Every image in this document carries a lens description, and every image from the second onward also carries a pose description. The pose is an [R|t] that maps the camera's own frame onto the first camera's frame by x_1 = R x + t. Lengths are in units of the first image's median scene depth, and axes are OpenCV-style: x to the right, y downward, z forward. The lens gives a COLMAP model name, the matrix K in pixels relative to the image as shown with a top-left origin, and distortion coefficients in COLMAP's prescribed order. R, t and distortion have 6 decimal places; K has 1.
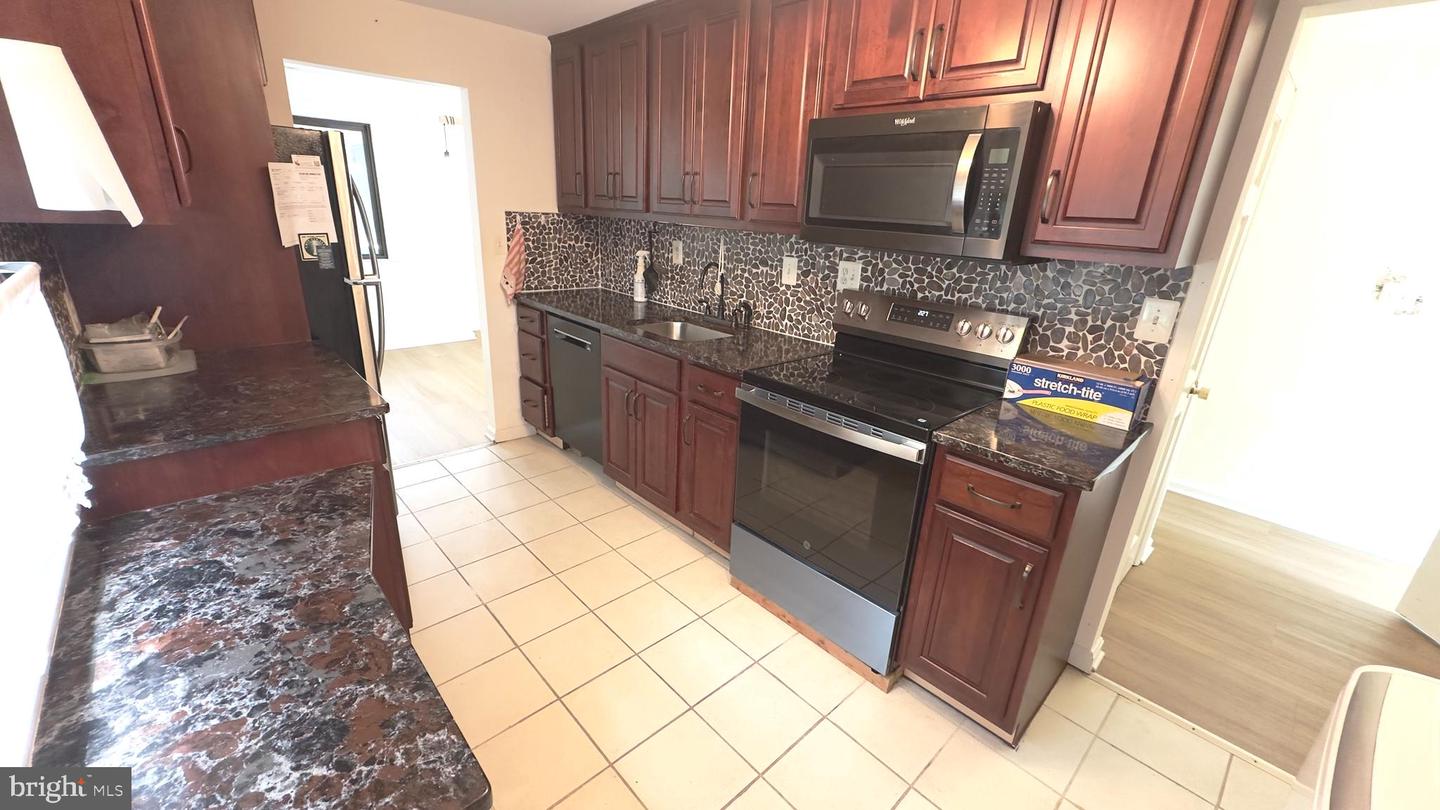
lens RADIAL K [[576.7, 0, 714.8], [0, 576.7, 405.8], [0, 0, 1]] dist [-0.003442, 0.000021]
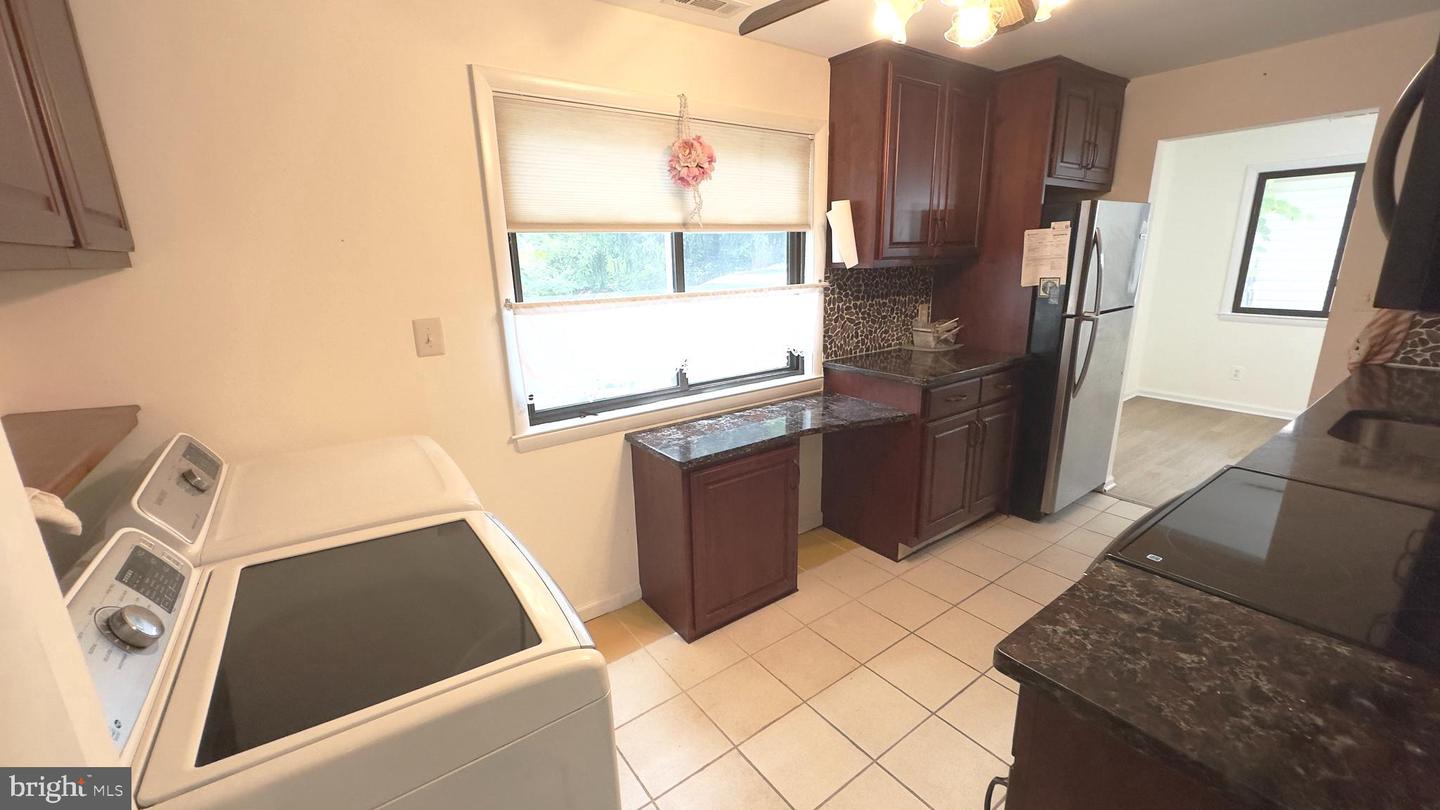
lens RADIAL K [[576.7, 0, 718.5], [0, 576.7, 407.2], [0, 0, 1]] dist [-0.003442, 0.000021]
pose [[-0.114190, 0.213889, -0.970161, 0.811315], [-0.307753, 0.920895, 0.239250, -0.106649], [0.944589, 0.325890, -0.039332, 0.431399]]
